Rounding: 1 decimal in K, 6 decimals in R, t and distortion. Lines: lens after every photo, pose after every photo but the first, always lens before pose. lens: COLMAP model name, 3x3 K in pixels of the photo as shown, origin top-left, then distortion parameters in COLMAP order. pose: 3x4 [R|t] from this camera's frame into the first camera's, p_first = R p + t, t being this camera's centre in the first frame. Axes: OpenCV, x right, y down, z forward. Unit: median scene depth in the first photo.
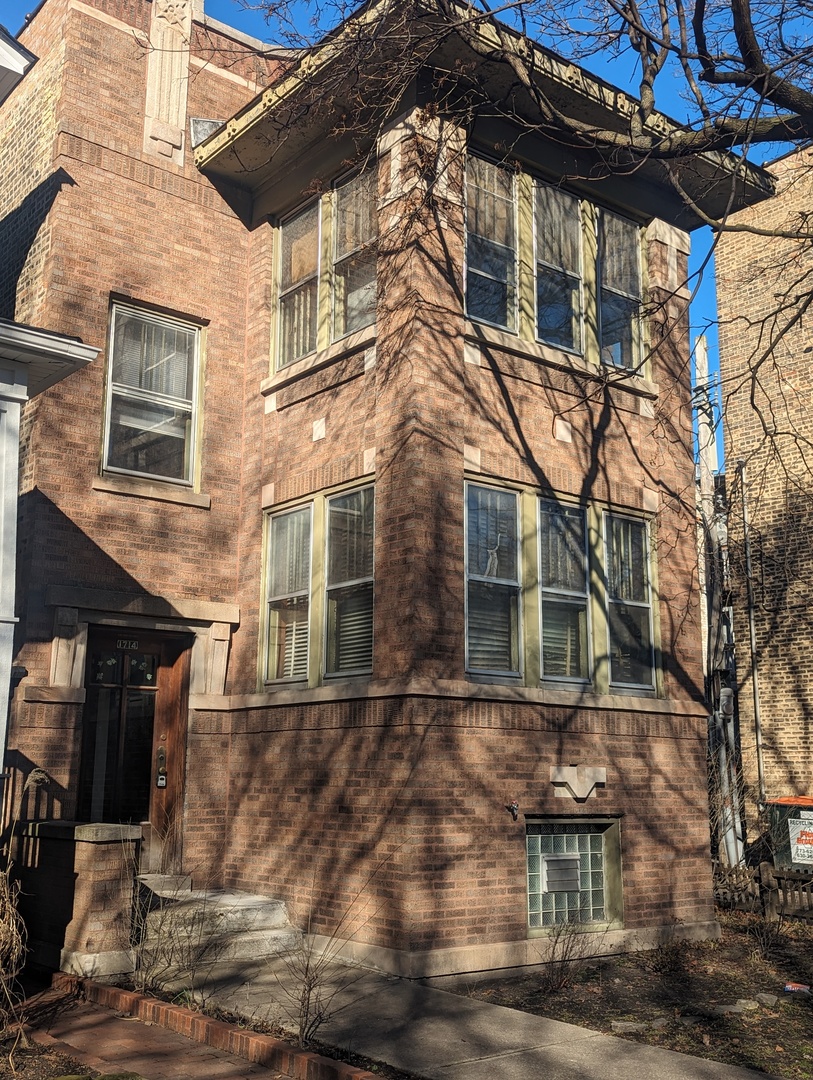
lens RADIAL K [[1146.4, 0, 406.4], [0, 1146.4, 559.8], [0, 0, 1]] dist [-0.003690, -0.003895]
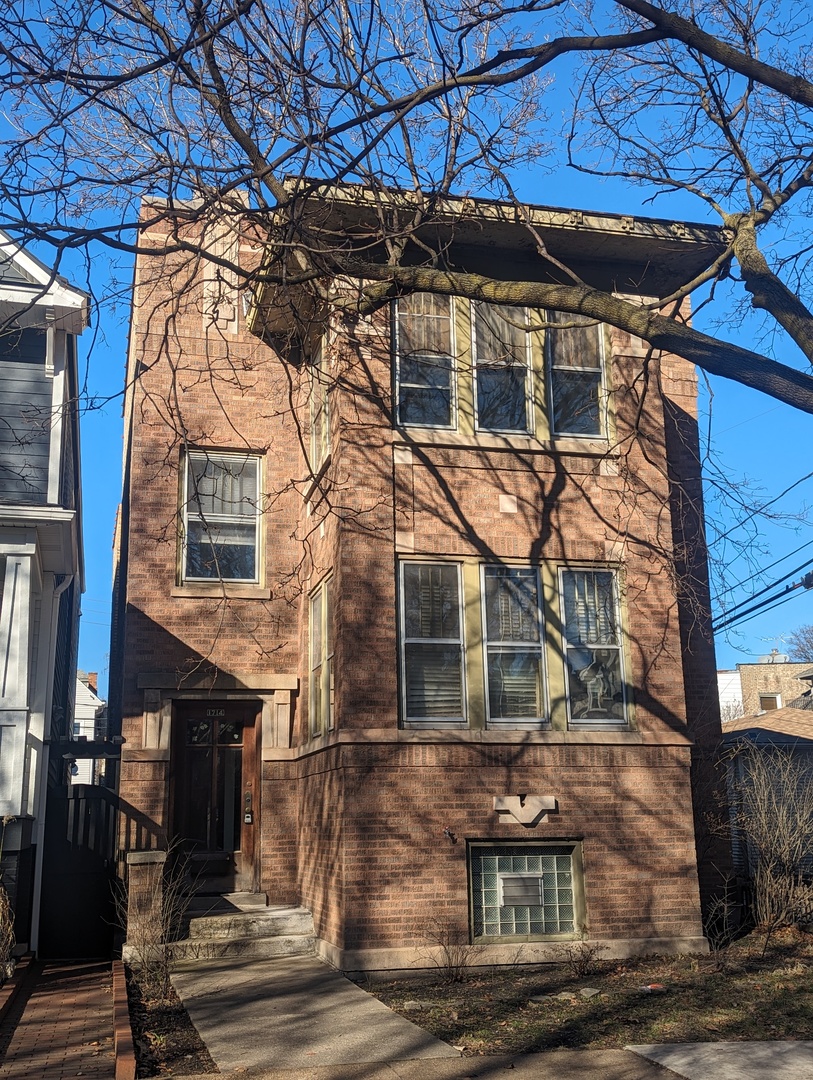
lens RADIAL K [[1169.7, 0, 406.5], [0, 1169.7, 540.0], [0, 0, 1]] dist [-0.012750, -0.018023]
pose [[0.907213, -0.122447, -0.402457, 0.513029], [0.102866, 0.992229, -0.070003, -0.004421], [0.407901, 0.022109, 0.912759, -0.117799]]
